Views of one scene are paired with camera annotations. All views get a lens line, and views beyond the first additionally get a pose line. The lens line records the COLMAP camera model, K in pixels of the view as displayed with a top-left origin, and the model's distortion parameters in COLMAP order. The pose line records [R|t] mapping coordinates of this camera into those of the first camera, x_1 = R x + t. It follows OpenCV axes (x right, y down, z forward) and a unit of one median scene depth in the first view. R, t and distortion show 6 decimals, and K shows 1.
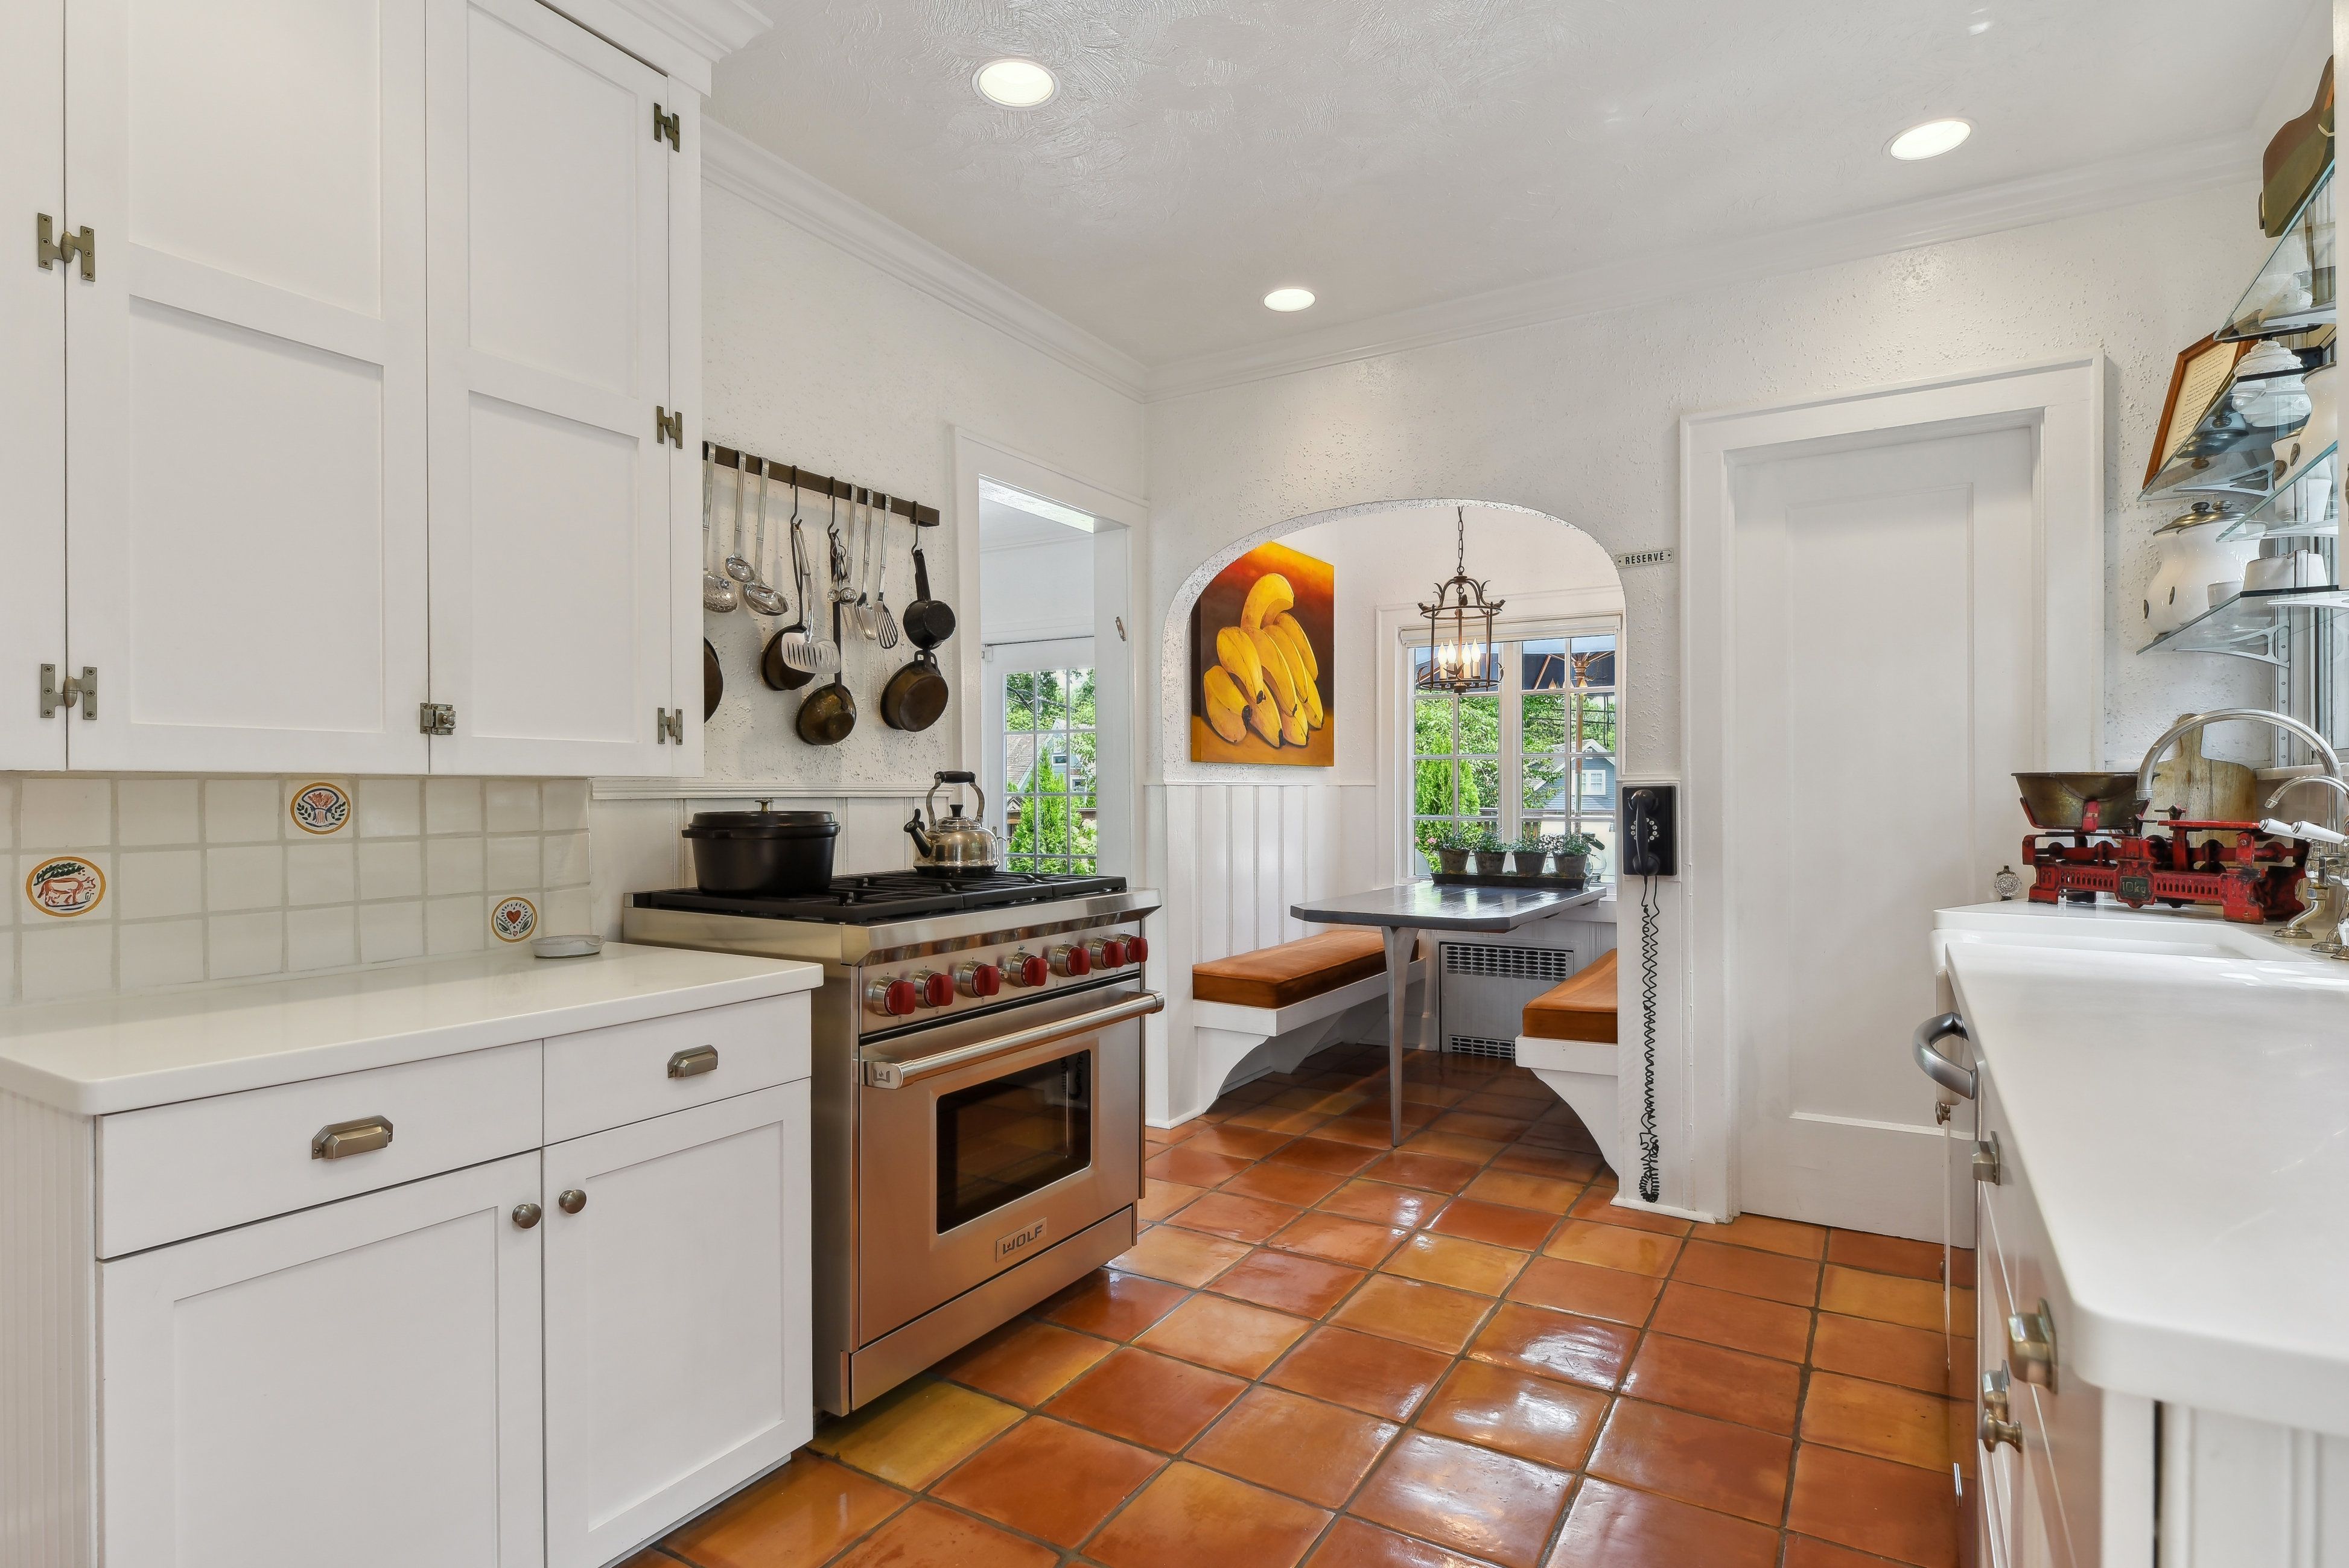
lens RADIAL K [[1201.2, 0, 1174.5], [0, 1201.2, 784.0], [0, 0, 1]] dist [0.003156, 0.000566]
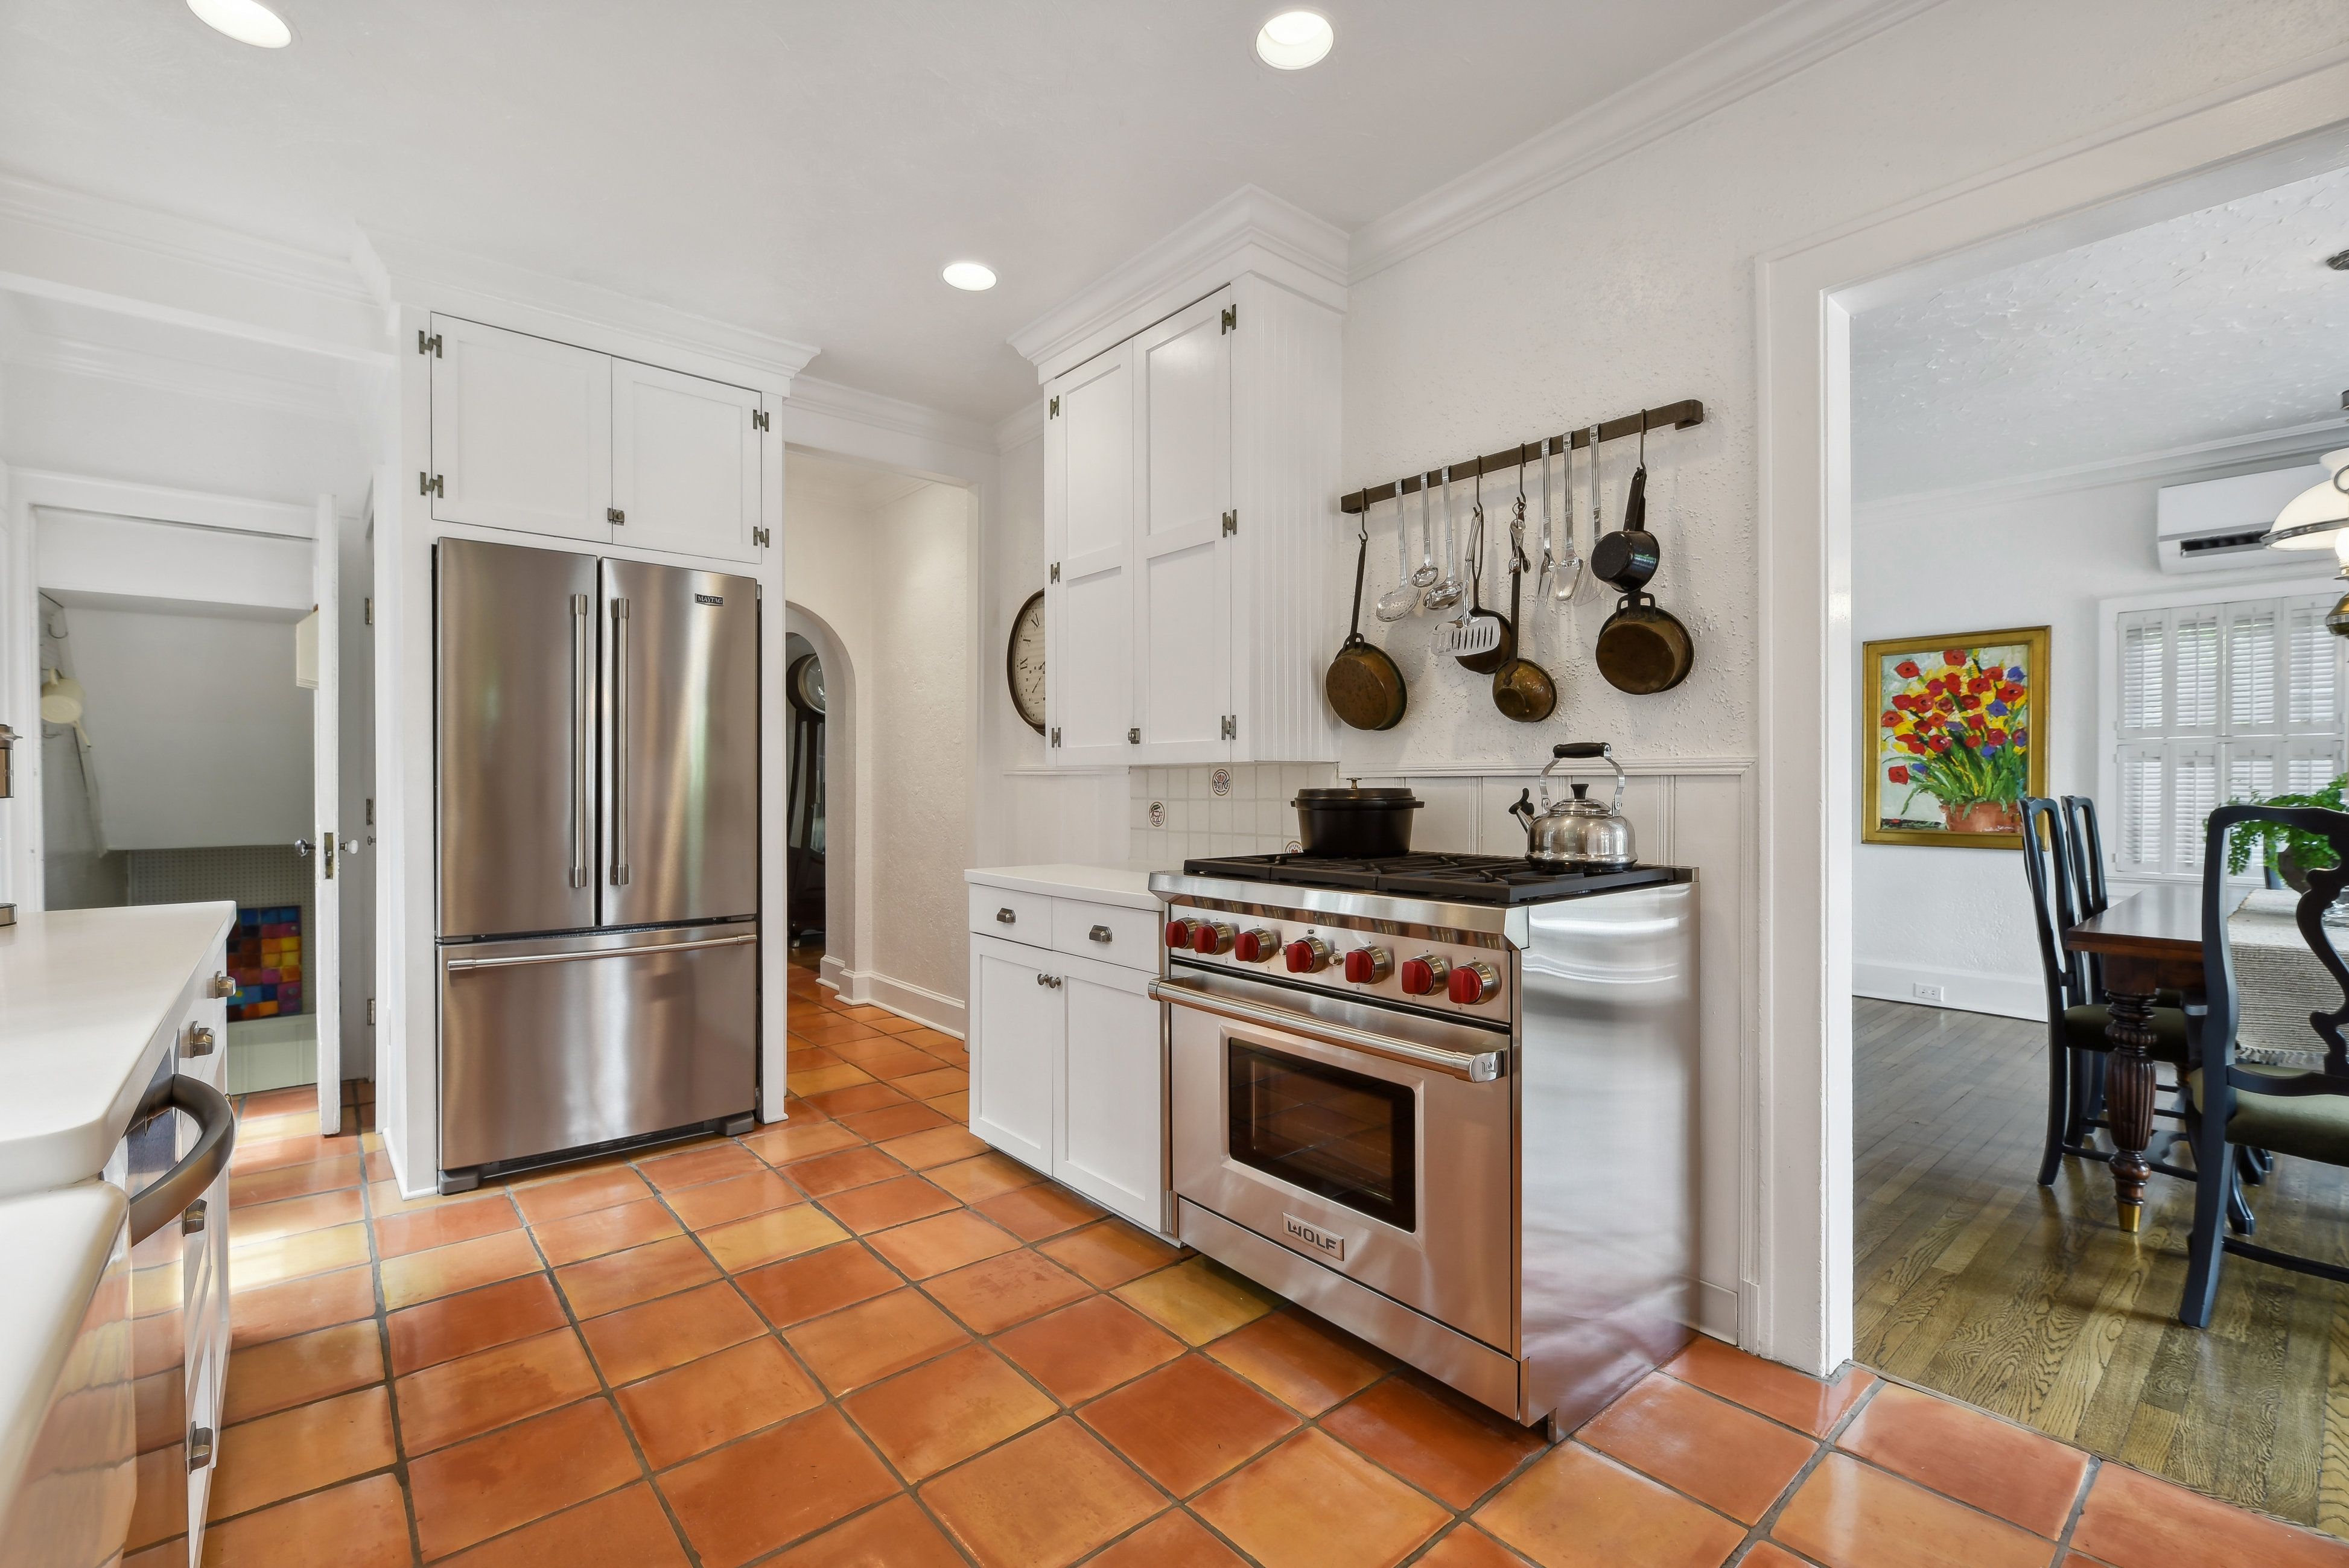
lens RADIAL K [[1019.4, 0, 1174.5], [0, 1019.4, 784.0], [0, 0, 1]] dist [0.000875, 0.000067]
pose [[-0.322094, 0.002682, -0.946704, 0.637568], [0.008589, 0.999963, -0.000090, 0.016701], [0.946669, -0.008160, -0.322105, 1.092444]]
